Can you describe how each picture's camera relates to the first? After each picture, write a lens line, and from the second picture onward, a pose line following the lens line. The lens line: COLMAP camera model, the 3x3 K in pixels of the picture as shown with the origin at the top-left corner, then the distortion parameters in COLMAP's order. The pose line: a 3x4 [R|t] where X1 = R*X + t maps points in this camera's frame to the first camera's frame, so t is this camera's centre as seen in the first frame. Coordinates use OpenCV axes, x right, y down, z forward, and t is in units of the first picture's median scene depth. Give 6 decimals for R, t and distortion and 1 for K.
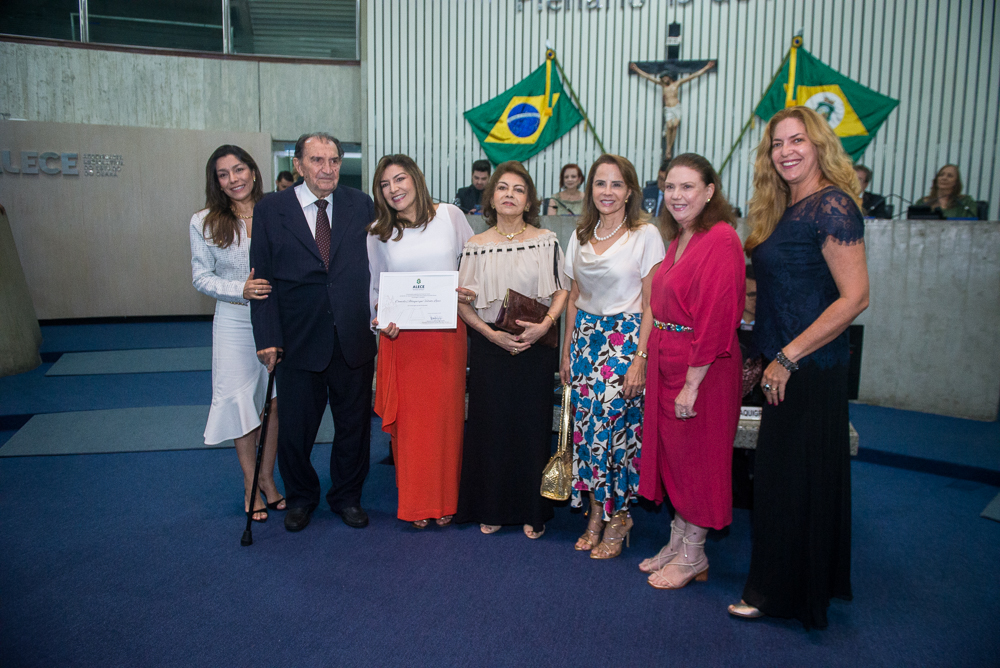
lens RADIAL K [[670.9, 0, 503.6], [0, 670.9, 339.2], [0, 0, 1]] dist [-0.058083, 0.002112]
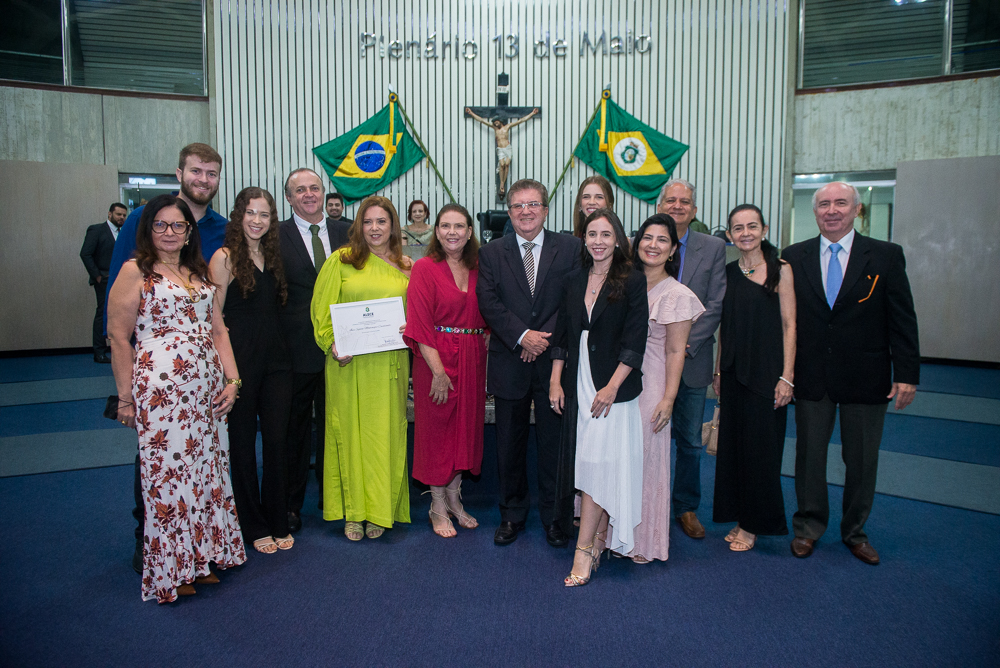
lens RADIAL K [[670.9, 0, 503.2], [0, 670.9, 340.1], [0, 0, 1]] dist [-0.058083, 0.002112]
pose [[0.973308, -0.039776, 0.226029, -0.016508], [0.047703, 0.998419, -0.029716, 0.010957], [-0.224490, 0.039705, 0.973667, -0.091006]]
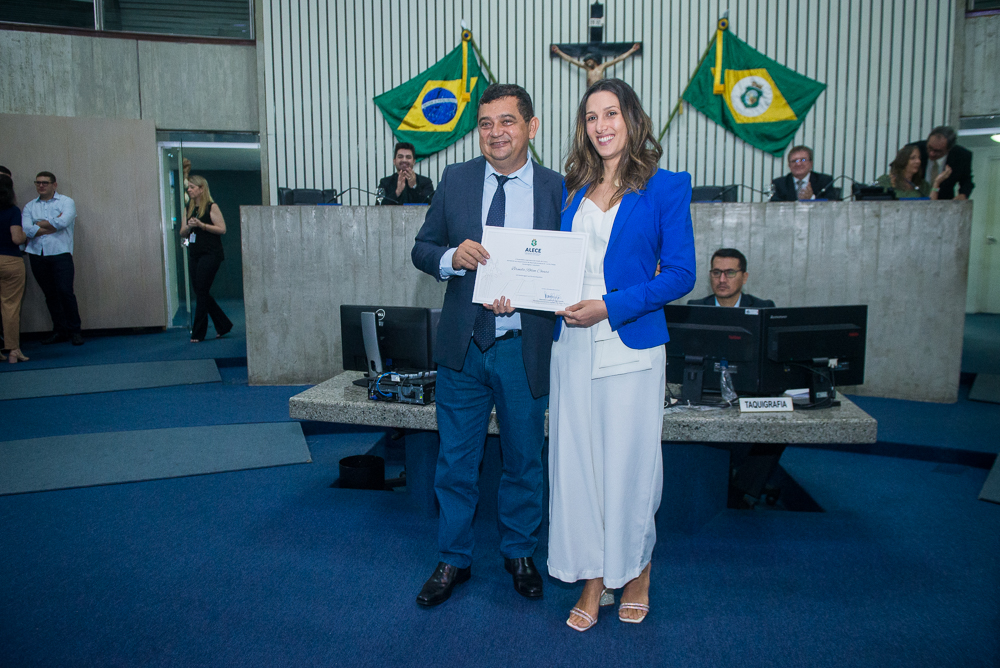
lens RADIAL K [[706.7, 0, 493.1], [0, 706.7, 339.2], [0, 0, 1]] dist [-0.055377, 0.001006]
pose [[0.990102, -0.040183, 0.134474, -0.042119], [0.041432, 0.999120, -0.006499, 0.004064], [-0.134095, 0.012006, 0.990896, 0.029980]]
